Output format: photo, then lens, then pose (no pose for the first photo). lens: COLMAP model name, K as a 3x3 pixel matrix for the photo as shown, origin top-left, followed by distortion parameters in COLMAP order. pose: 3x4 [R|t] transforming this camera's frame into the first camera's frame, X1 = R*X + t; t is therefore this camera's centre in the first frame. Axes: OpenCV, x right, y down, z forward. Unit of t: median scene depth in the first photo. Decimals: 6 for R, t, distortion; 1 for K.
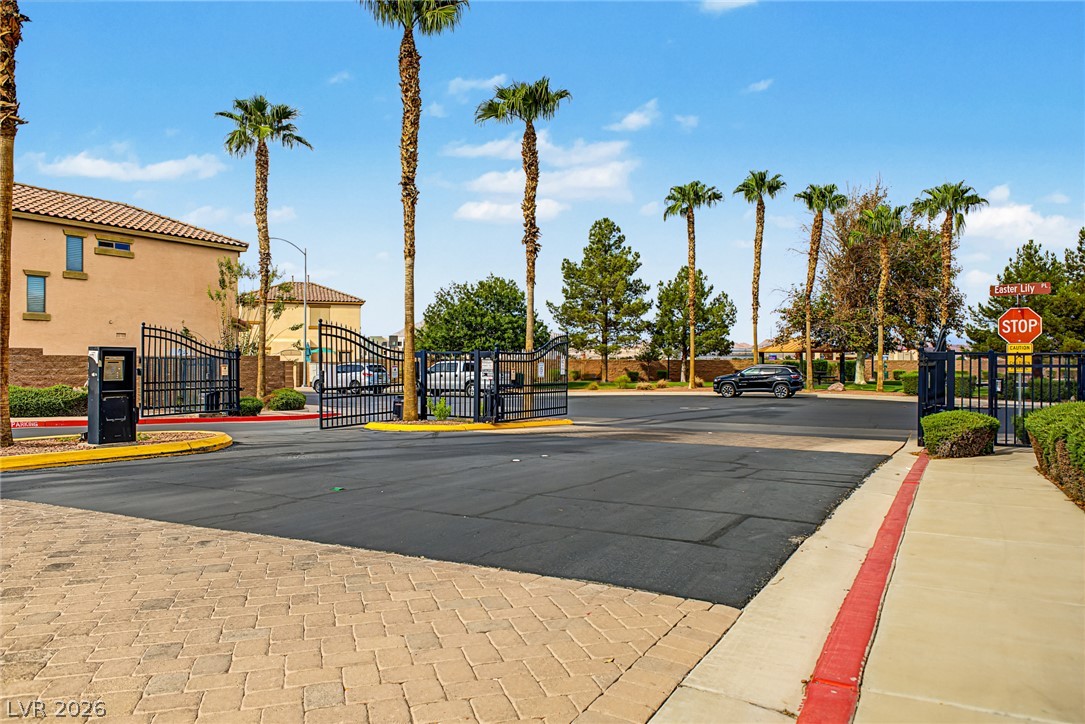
lens RADIAL K [[798.4, 0, 542.5], [0, 798.4, 362.0], [0, 0, 1]] dist [0.007156, 0.000629]
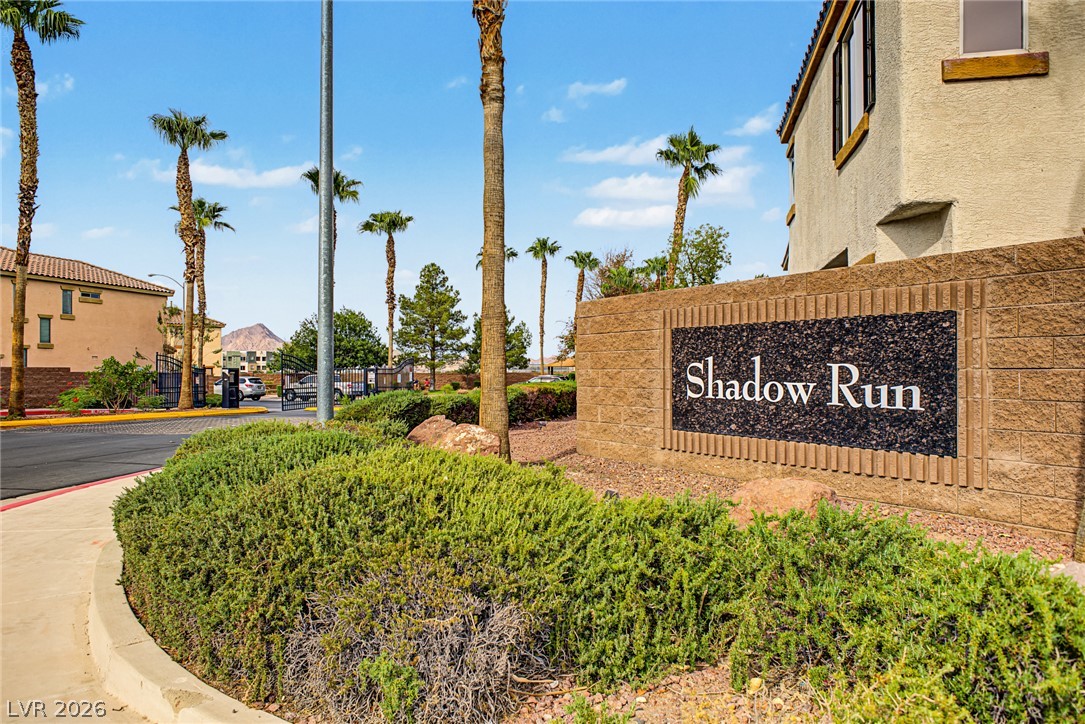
lens RADIAL K [[798.4, 0, 542.5], [0, 798.4, 362.0], [0, 0, 1]] dist [0.007156, 0.000629]
pose [[0.976365, -0.004325, 0.216083, -0.031024], [0.008060, 0.999833, -0.016406, 0.002180], [-0.215976, 0.017760, 0.976237, -0.331367]]
